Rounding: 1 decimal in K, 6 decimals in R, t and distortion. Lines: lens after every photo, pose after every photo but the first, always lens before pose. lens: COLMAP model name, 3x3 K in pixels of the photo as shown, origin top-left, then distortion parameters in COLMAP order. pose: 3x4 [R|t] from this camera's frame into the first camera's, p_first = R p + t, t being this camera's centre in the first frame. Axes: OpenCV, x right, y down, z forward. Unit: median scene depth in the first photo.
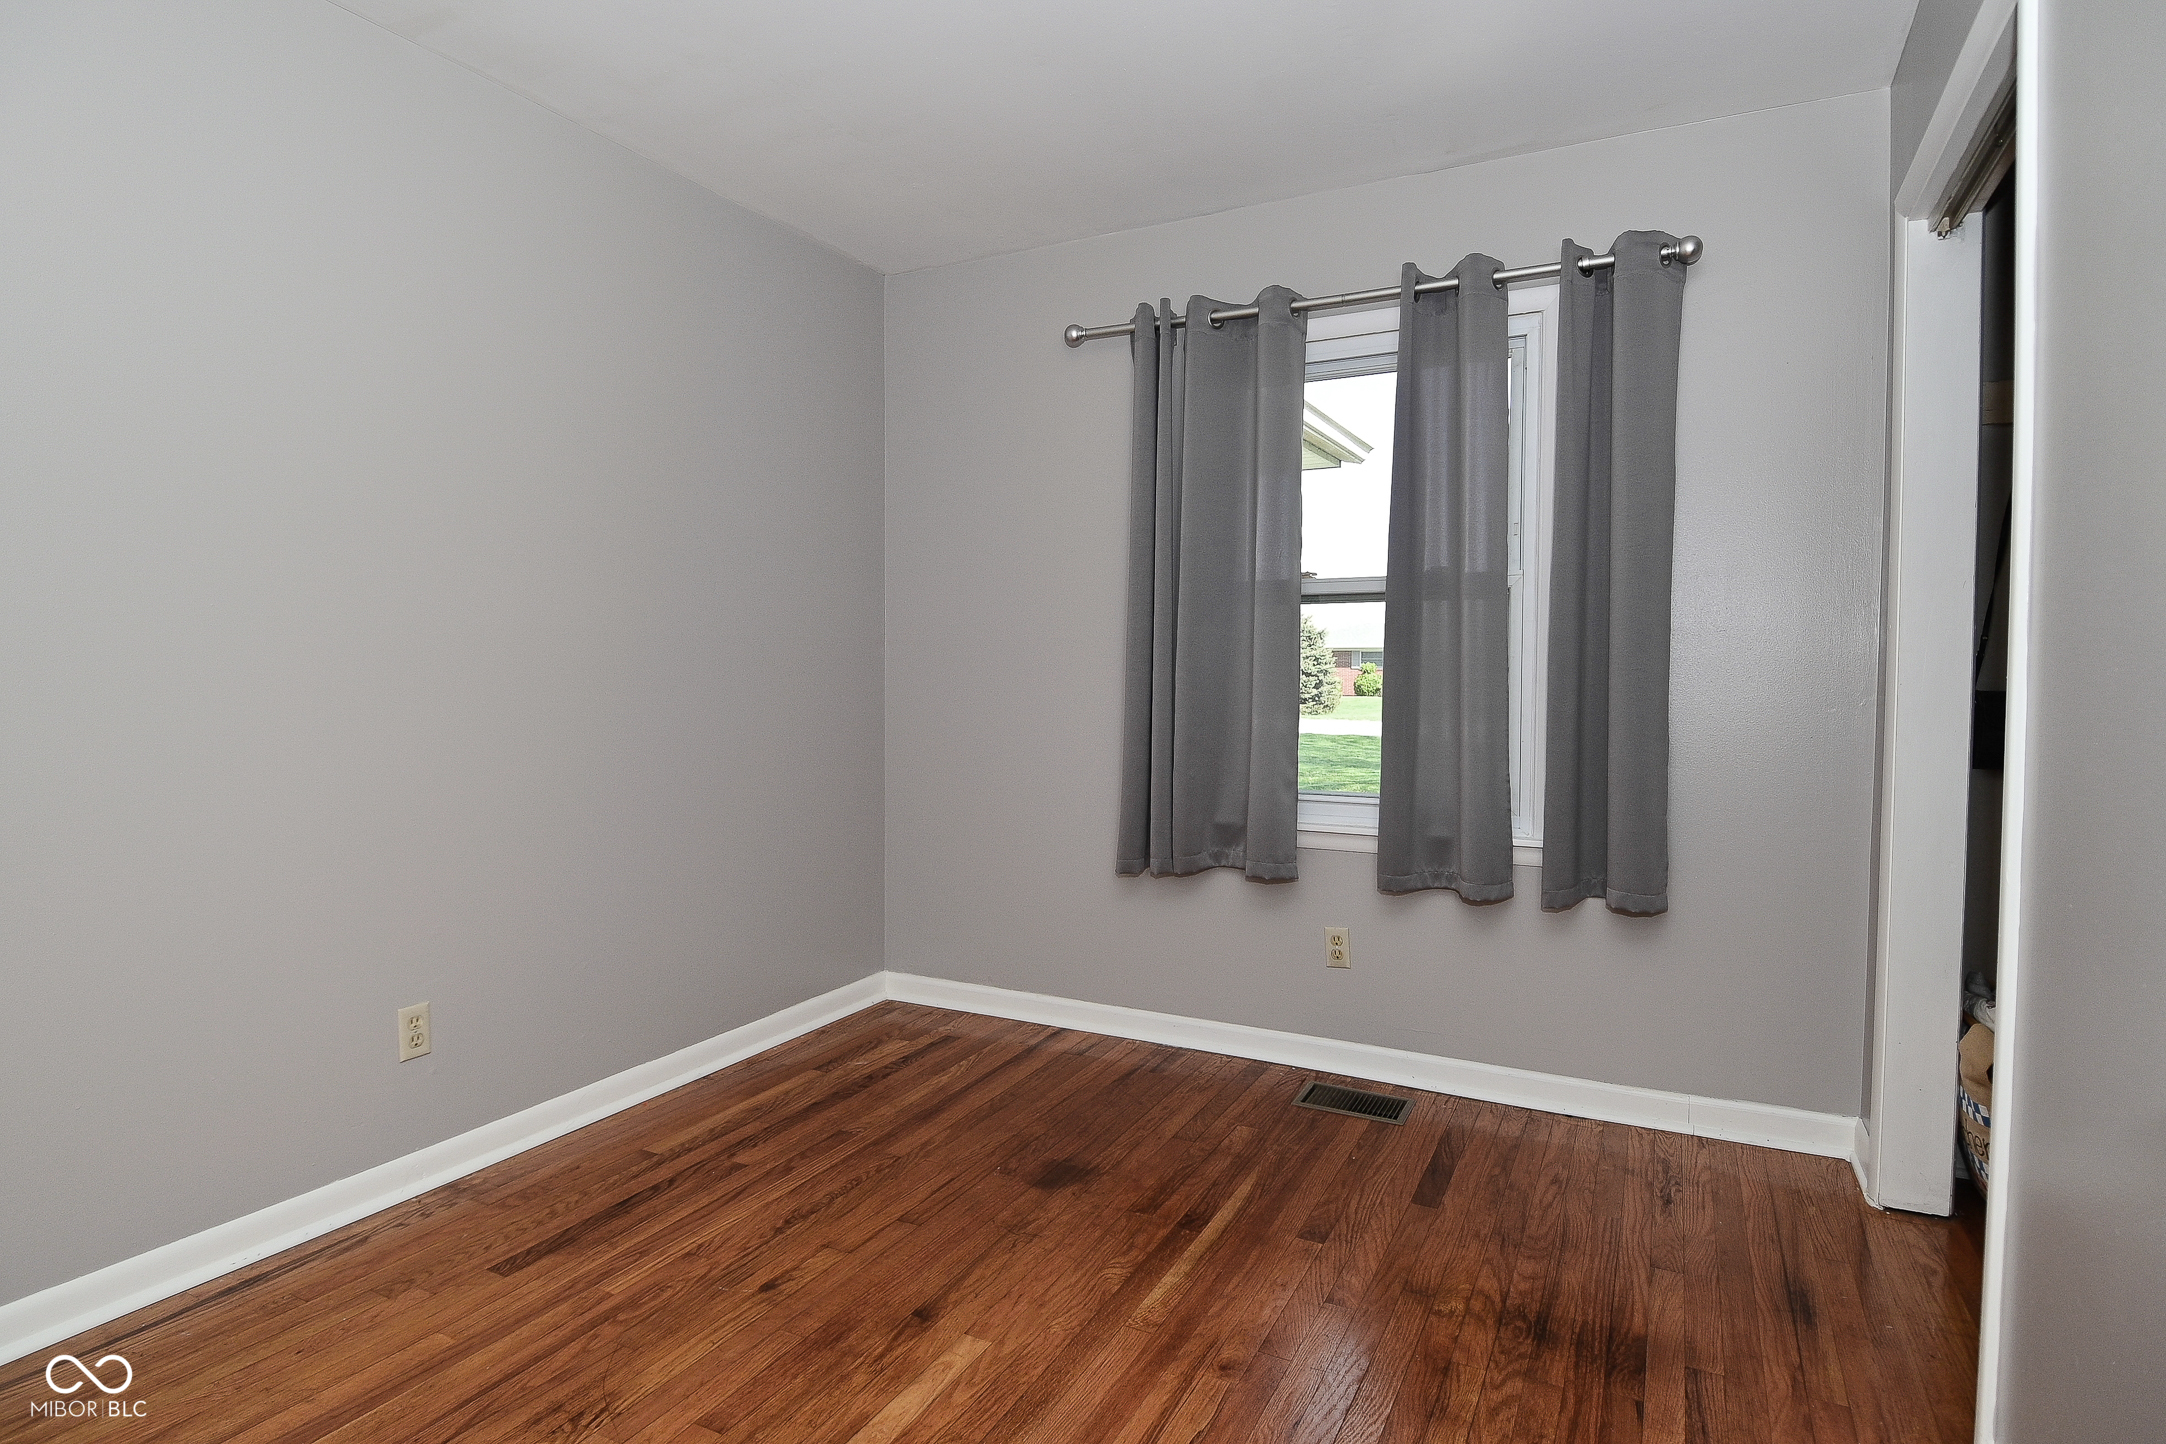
lens RADIAL K [[1136.3, 0, 1084.1], [0, 1136.3, 712.4], [0, 0, 1]] dist [0.023220, -0.033490]
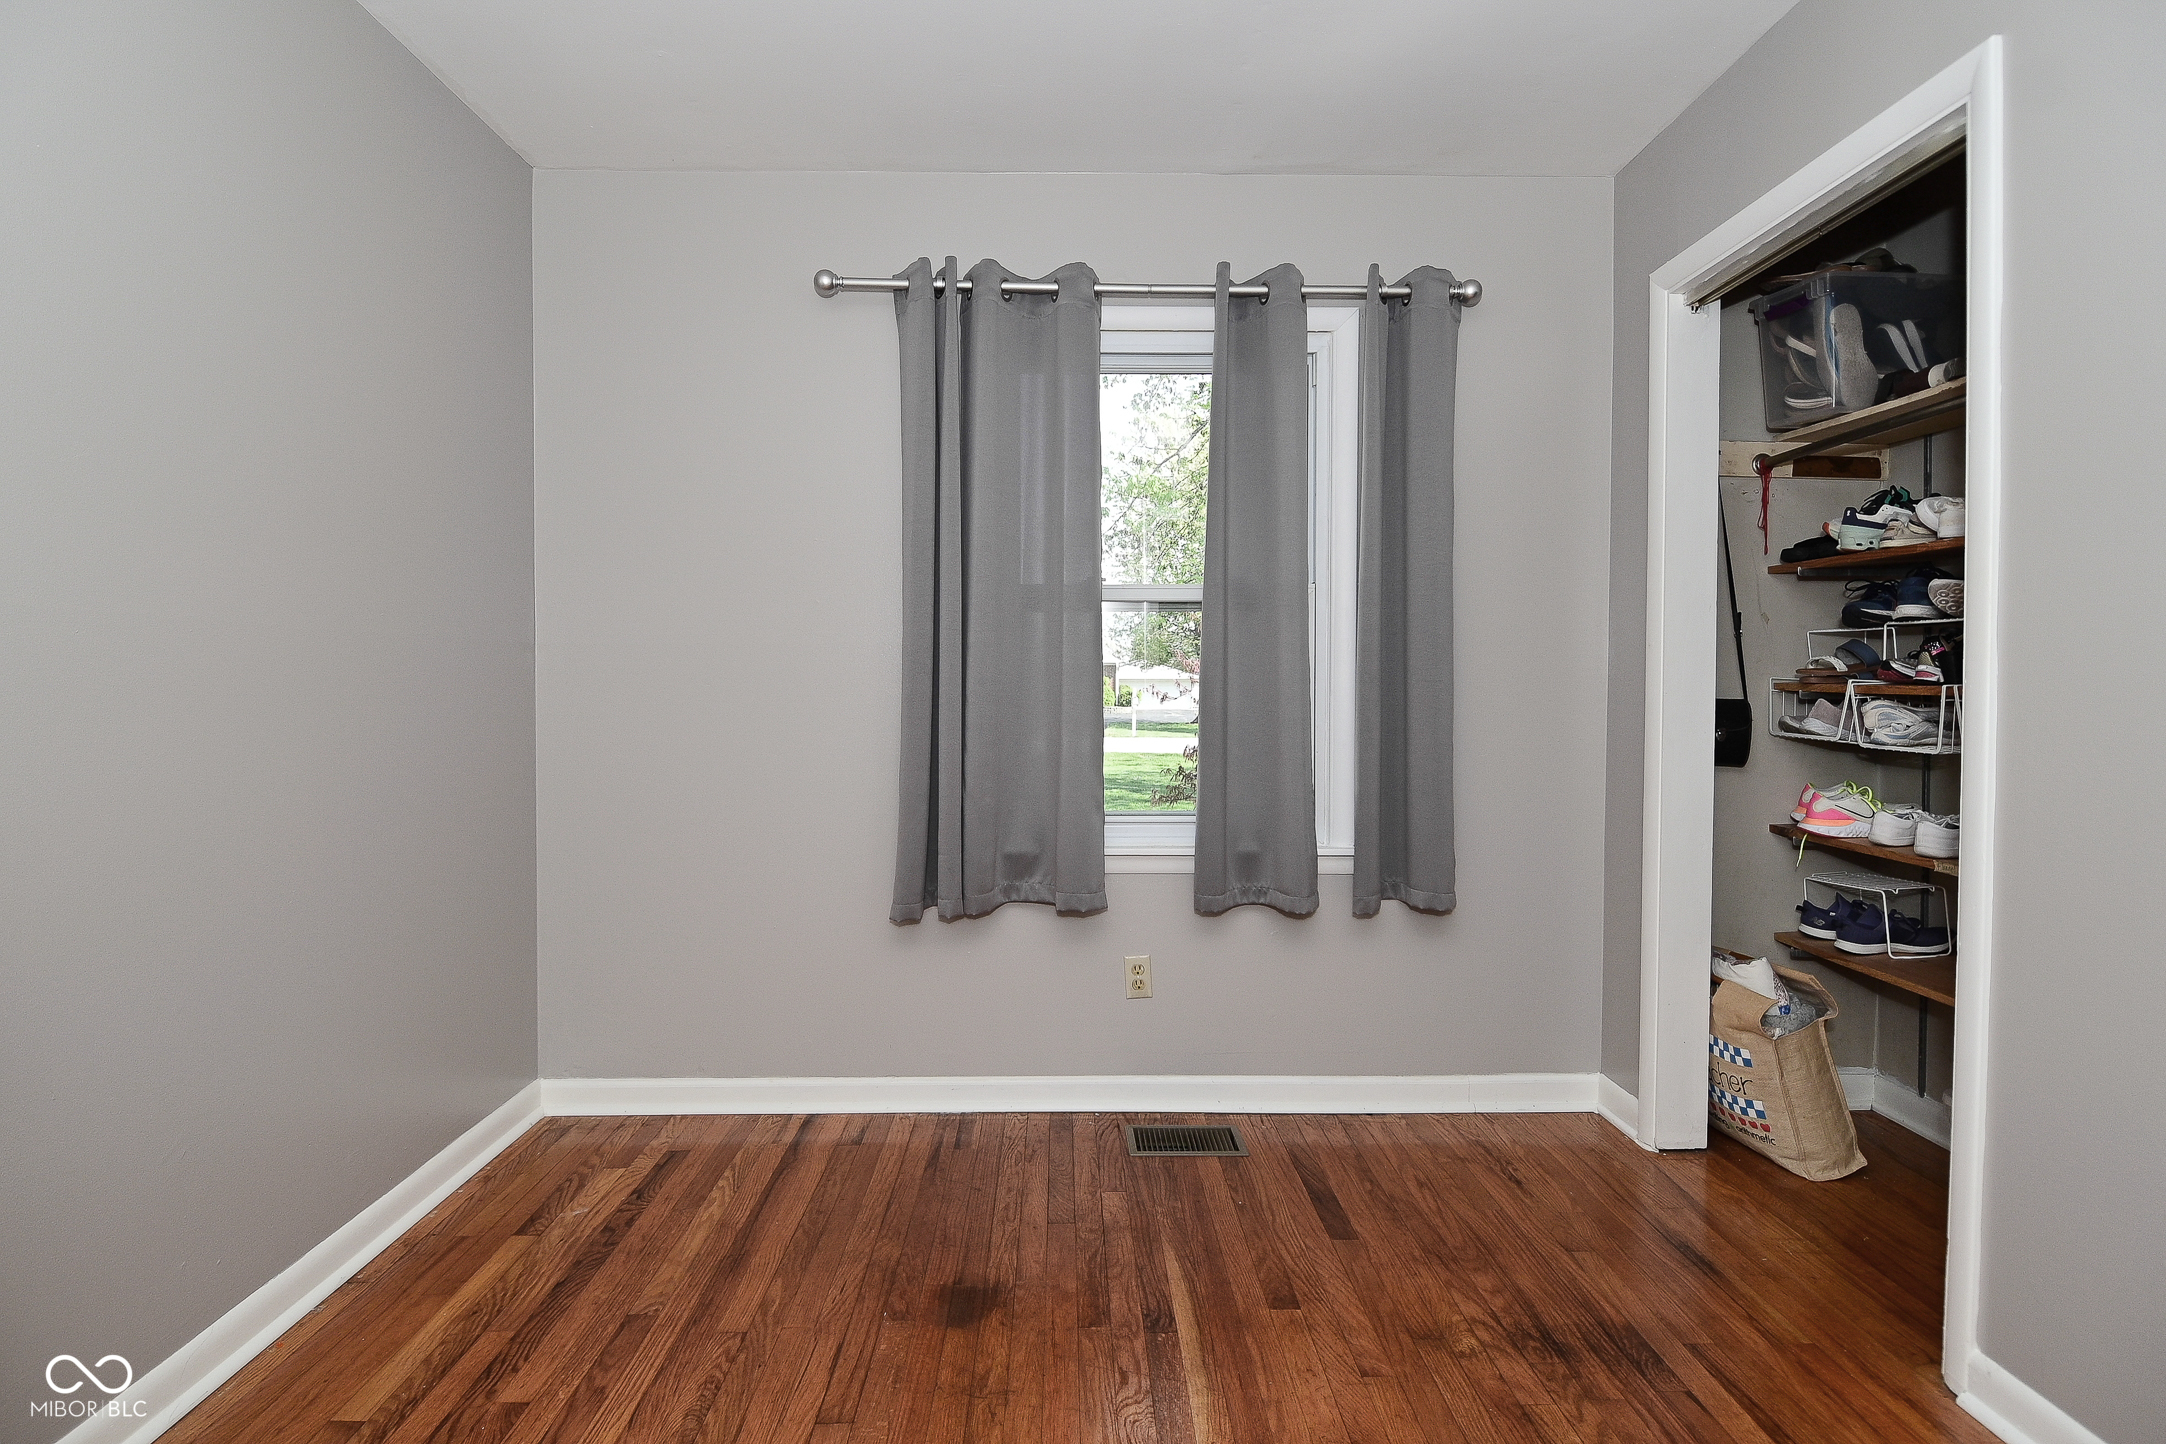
lens RADIAL K [[1141.0, 0, 1080.8], [0, 1141.0, 709.6], [0, 0, 1]] dist [0.019840, -0.029973]
pose [[0.882384, -0.012276, 0.470370, -0.278850], [0.019317, 0.999762, -0.010146, -0.005733], [-0.470133, 0.018039, 0.882411, 0.200225]]
